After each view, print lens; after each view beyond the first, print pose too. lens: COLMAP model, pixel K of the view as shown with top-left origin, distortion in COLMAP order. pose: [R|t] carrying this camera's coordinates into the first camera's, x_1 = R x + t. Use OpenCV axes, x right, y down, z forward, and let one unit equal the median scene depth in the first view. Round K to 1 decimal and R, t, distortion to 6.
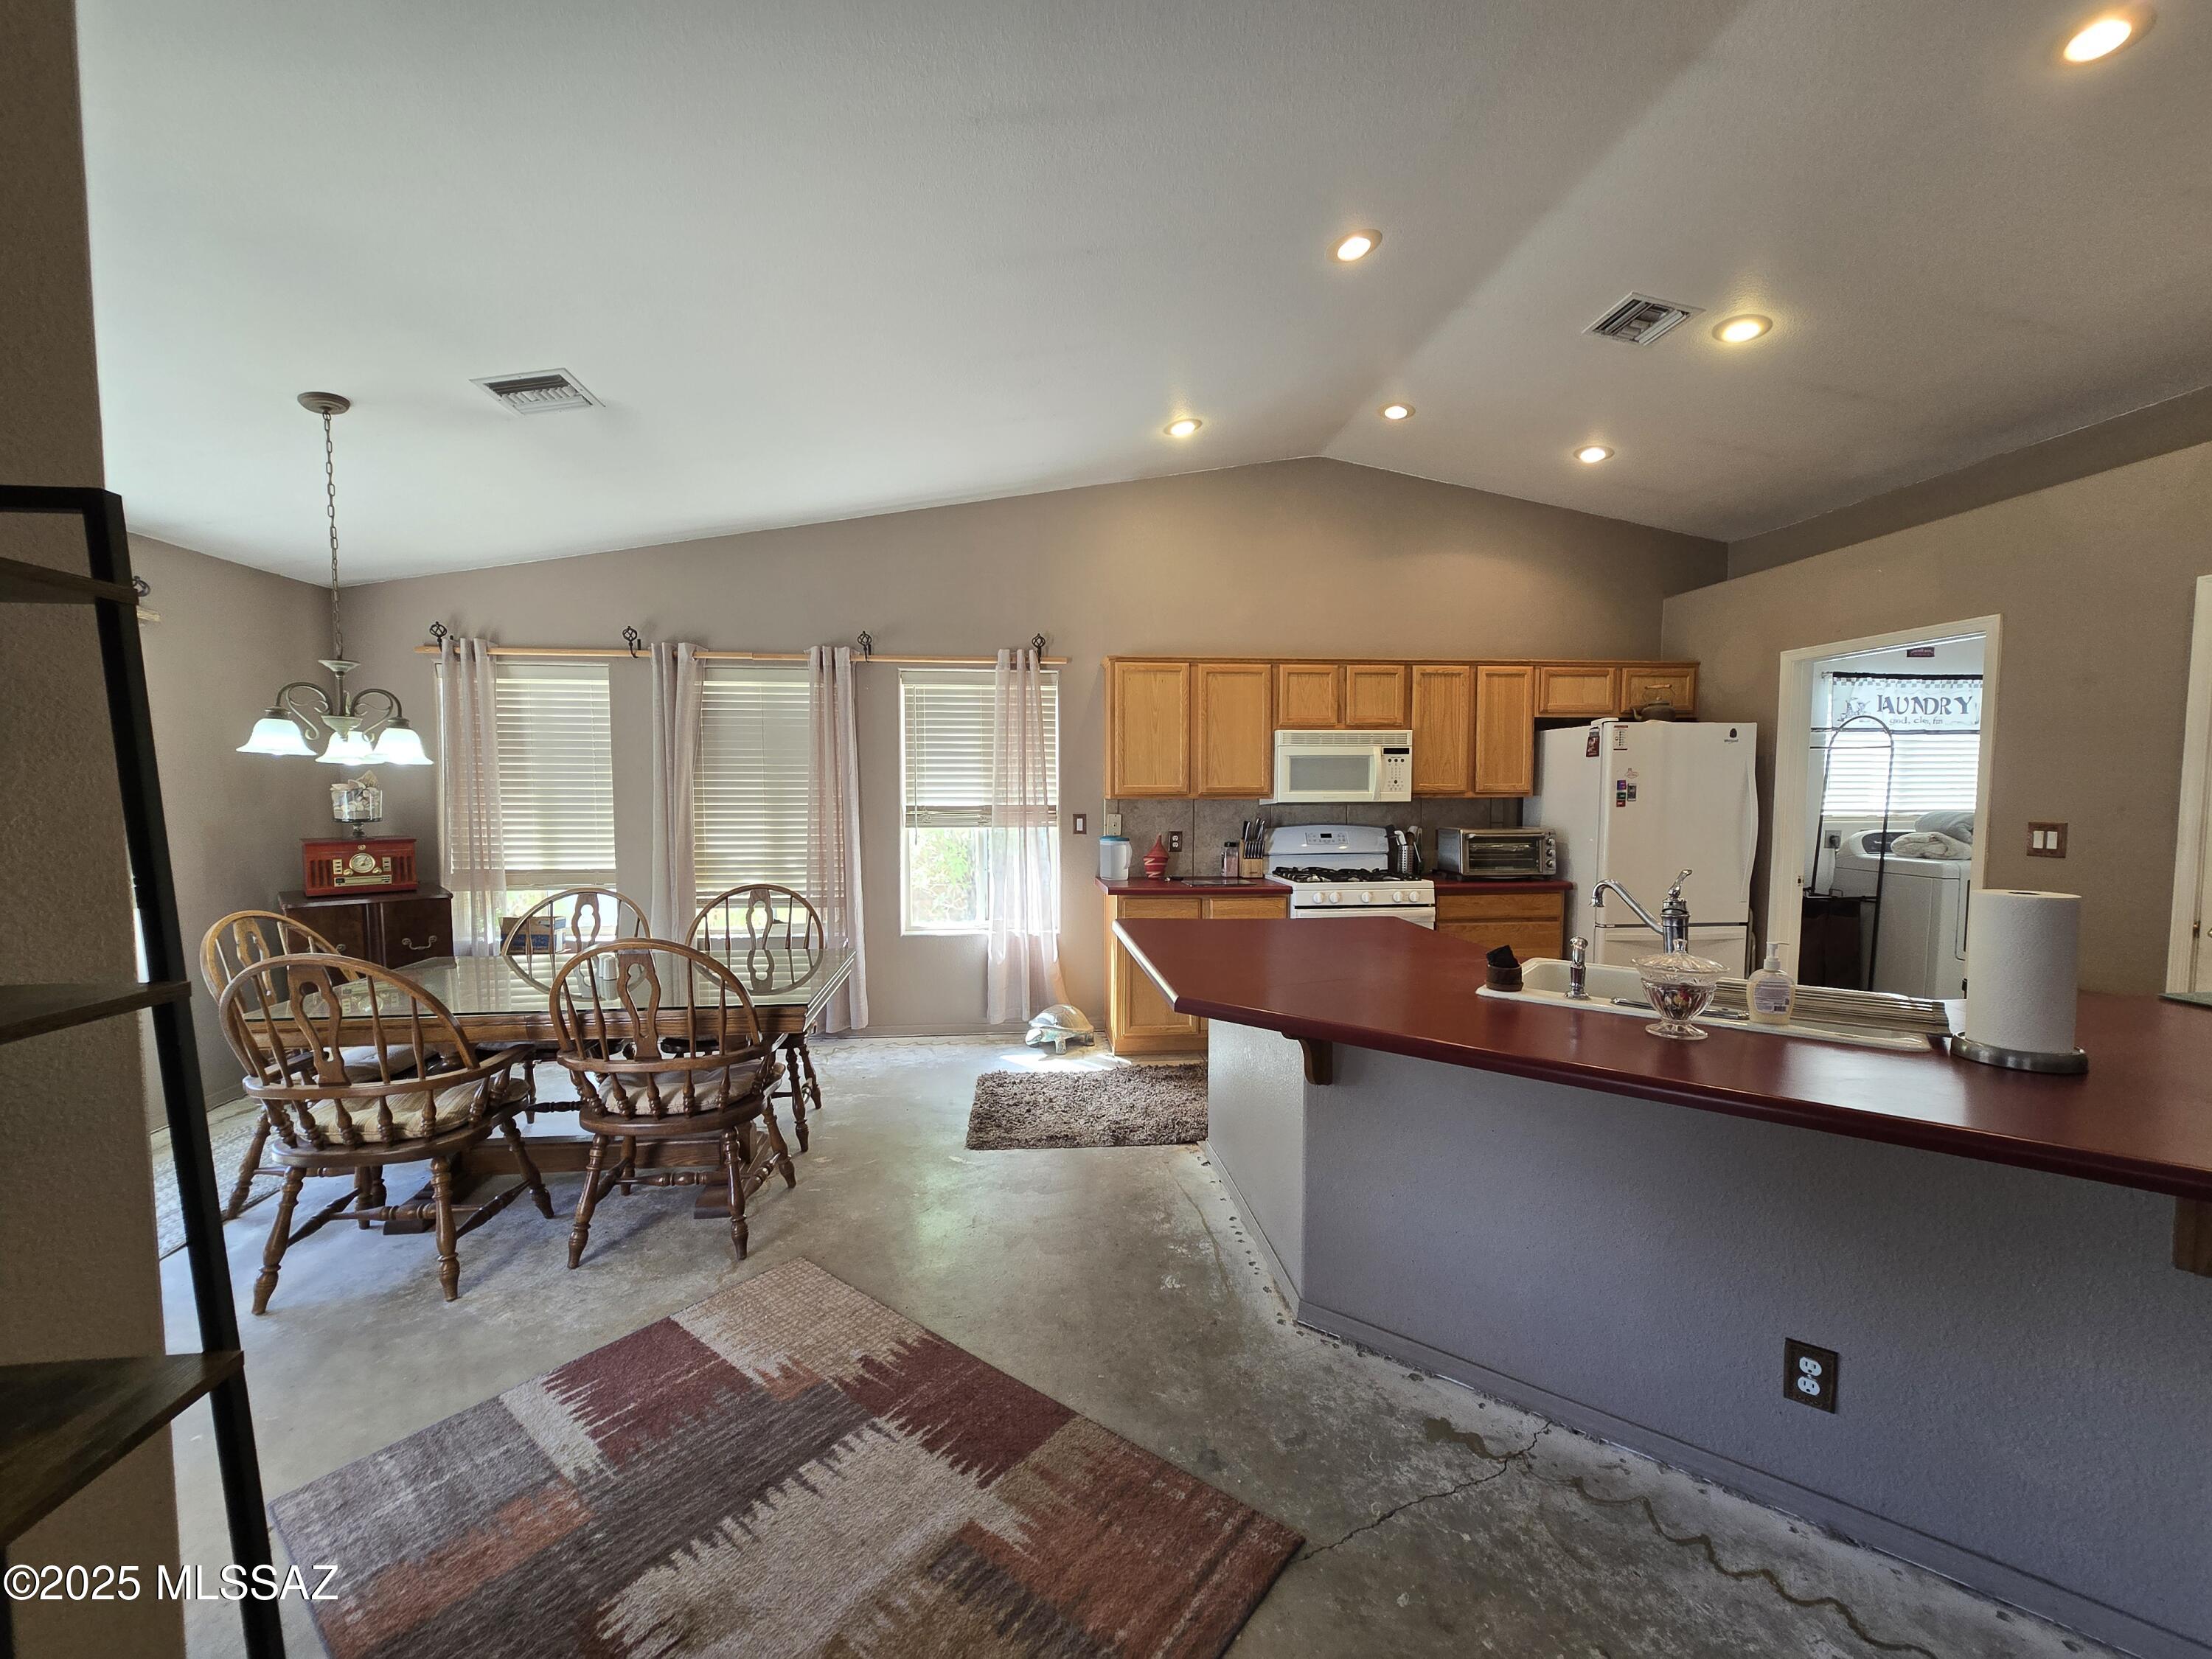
lens RADIAL K [[982.1, 0, 1111.6], [0, 982.1, 860.3], [0, 0, 1]] dist [-0.000128, -0.000009]
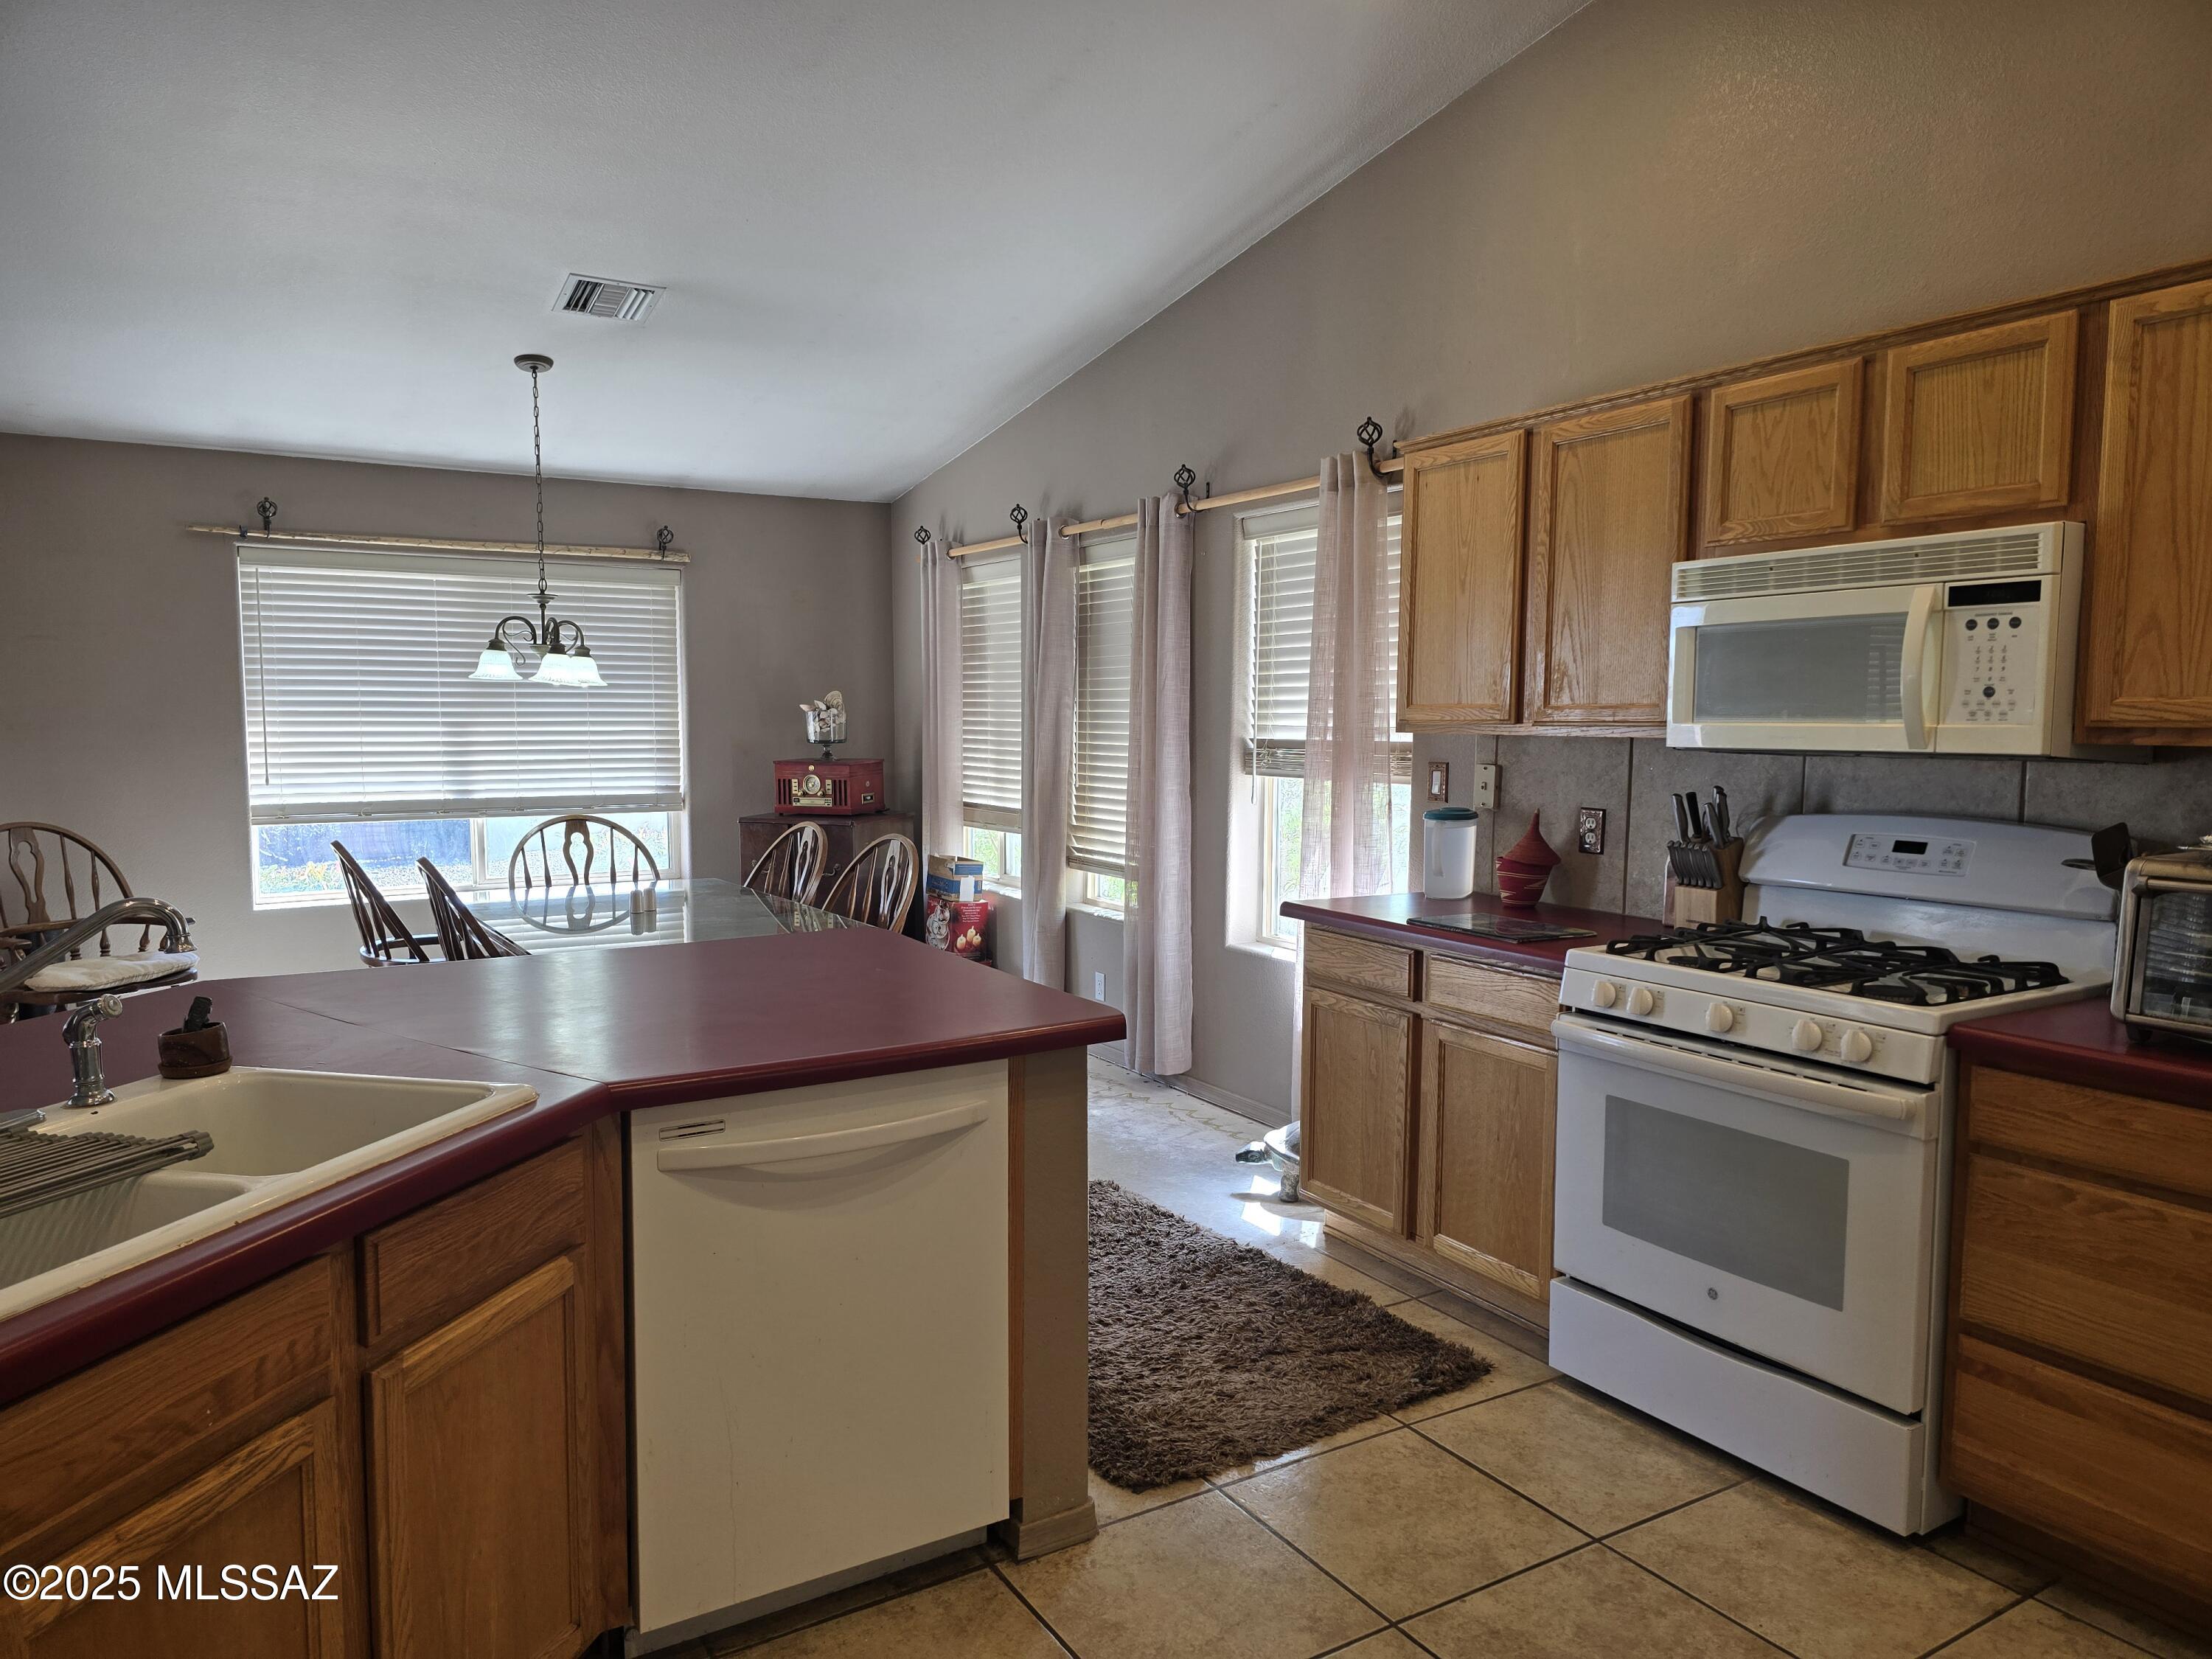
lens RADIAL K [[1459.6, 0, 1106.0], [0, 1459.6, 829.5], [0, 0, 1]] dist [-0.001494, -0.001905]
pose [[0.416192, 0.075720, -0.906119, 0.601151], [-0.066337, 0.996400, 0.052795, -0.041820], [0.906854, 0.038136, 0.419716, 0.548807]]
